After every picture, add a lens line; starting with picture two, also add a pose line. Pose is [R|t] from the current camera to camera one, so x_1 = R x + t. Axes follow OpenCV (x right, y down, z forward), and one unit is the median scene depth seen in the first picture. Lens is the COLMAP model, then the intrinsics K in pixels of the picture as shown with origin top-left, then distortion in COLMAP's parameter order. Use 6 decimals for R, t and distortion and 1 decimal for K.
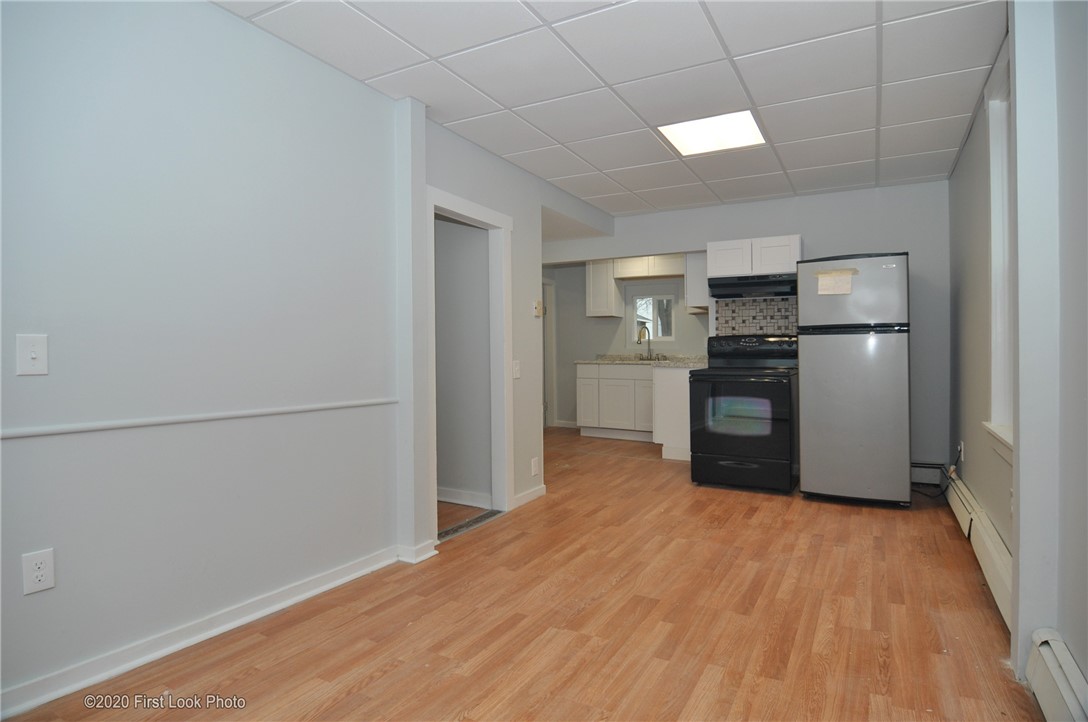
lens RADIAL K [[591.0, 0, 562.0], [0, 591.0, 365.3], [0, 0, 1]] dist [-0.001546, -0.013529]
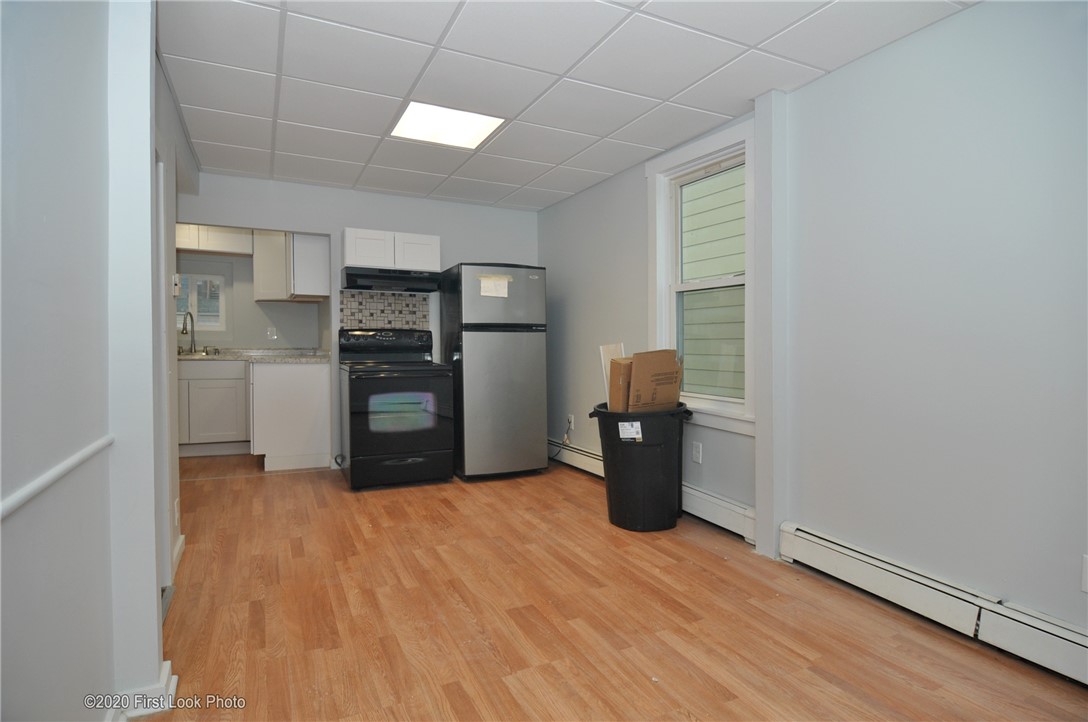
lens RADIAL K [[578.0, 0, 549.7], [0, 578.0, 359.5], [0, 0, 1]] dist [0.000677, -0.012360]
pose [[0.569317, -0.020341, 0.821867, -0.470562], [0.010406, 0.999792, 0.017537, -0.021636], [-0.822053, -0.001431, 0.569410, 0.335823]]
